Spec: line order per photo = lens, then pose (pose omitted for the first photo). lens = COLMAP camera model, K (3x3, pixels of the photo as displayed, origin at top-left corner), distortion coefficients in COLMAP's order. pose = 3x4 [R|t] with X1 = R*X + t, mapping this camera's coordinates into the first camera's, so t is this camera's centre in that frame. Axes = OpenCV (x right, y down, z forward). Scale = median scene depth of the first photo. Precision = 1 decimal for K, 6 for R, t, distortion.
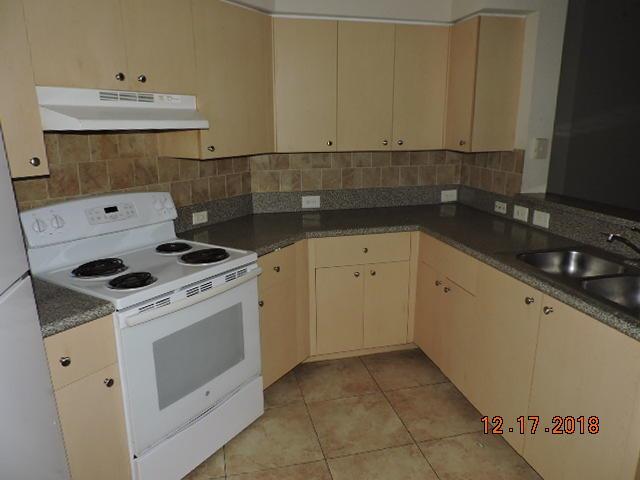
lens RADIAL K [[465.0, 0, 320.0], [0, 465.0, 240.0], [0, 0, 1]] dist [0.000571, 0.000675]
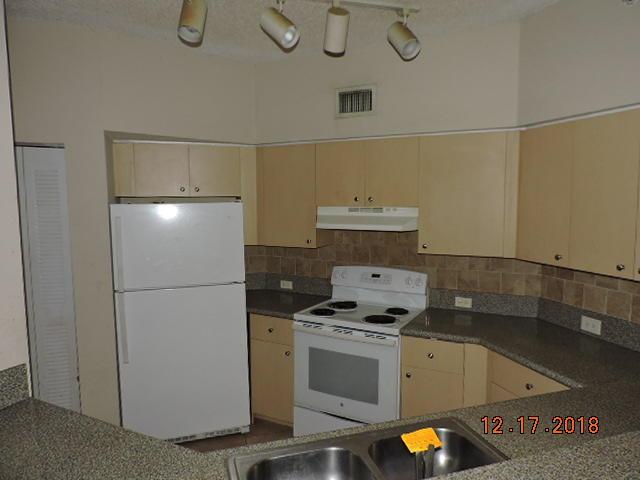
lens RADIAL K [[449.4, 0, 320.0], [0, 449.4, 240.0], [0, 0, 1]] dist [-0.000406, 0.000553]
pose [[0.067404, 0.097334, -0.992967, 0.989570], [-0.239041, 0.967820, 0.078642, -0.241709], [0.968667, 0.232059, 0.088502, 0.601512]]
